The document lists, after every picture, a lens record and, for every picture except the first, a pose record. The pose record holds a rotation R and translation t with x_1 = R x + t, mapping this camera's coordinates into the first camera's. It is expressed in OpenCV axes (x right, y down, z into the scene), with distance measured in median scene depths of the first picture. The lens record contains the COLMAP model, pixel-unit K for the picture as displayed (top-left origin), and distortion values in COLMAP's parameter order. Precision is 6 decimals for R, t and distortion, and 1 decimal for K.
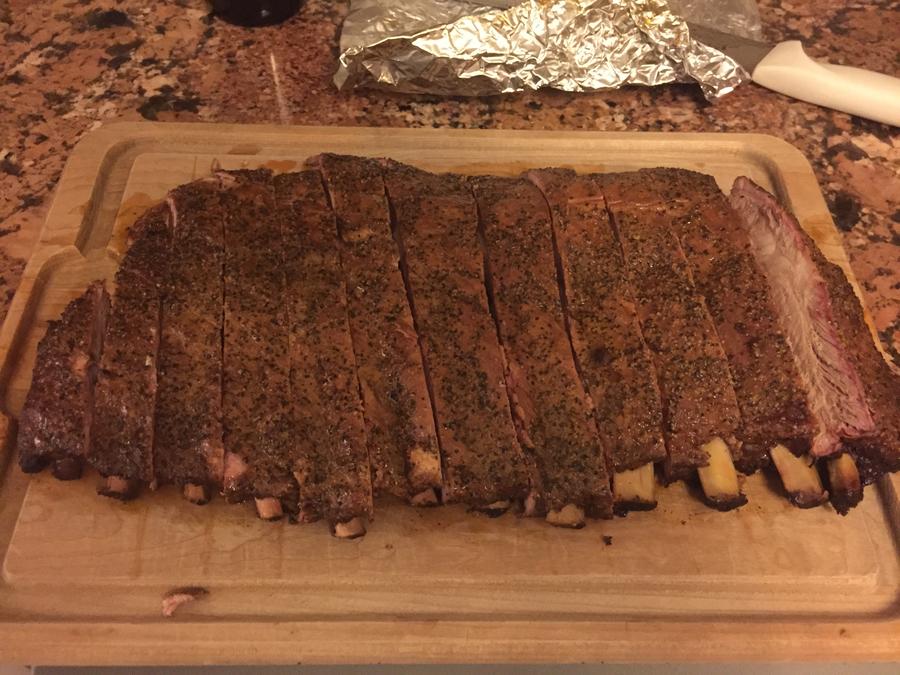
lens RADIAL K [[783.9, 0, 458.4], [0, 783.9, 341.6], [0, 0, 1]] dist [0.043538, -0.104816]
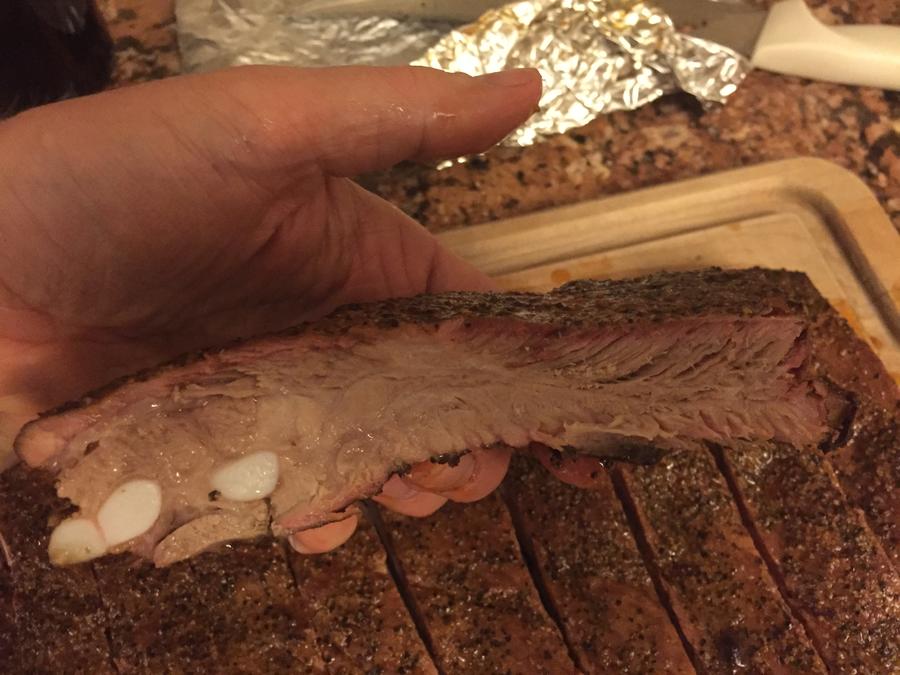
lens RADIAL K [[783.9, 0, 455.1], [0, 783.9, 328.7], [0, 0, 1]] dist [0.043538, -0.104816]
pose [[0.967943, -0.230905, 0.098843, -0.031125], [0.217680, 0.967521, 0.128524, -0.262606], [-0.125309, -0.102888, 0.986768, 0.290853]]
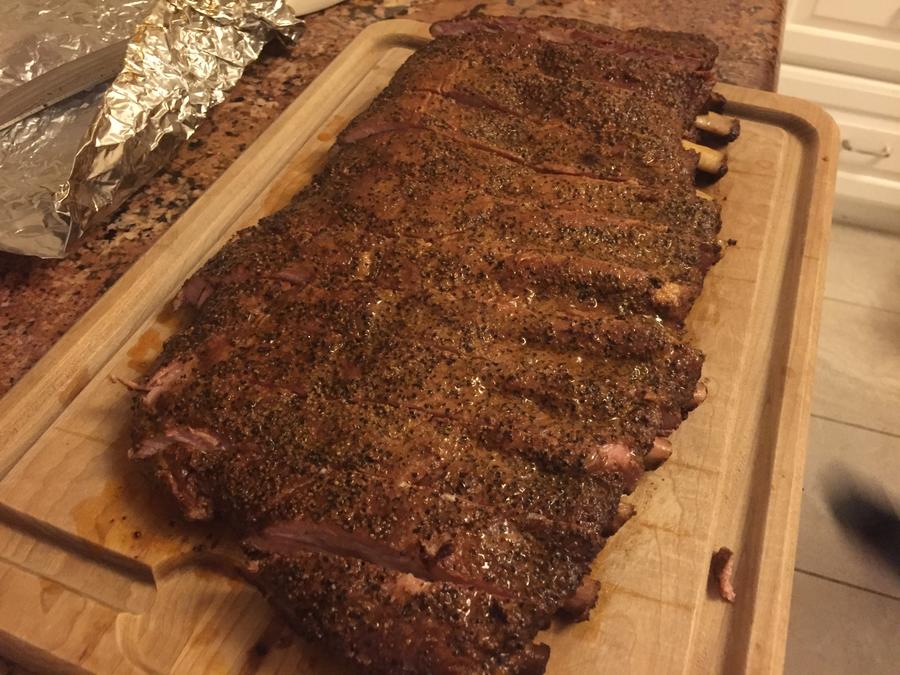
lens RADIAL K [[783.9, 0, 447.9], [0, 783.9, 336.6], [0, 0, 1]] dist [0.043538, -0.104816]
pose [[0.374682, -0.704443, 0.602805, -0.508112], [0.760844, 0.605165, 0.234288, -0.167658], [-0.529839, 0.370857, 0.762716, 0.260598]]
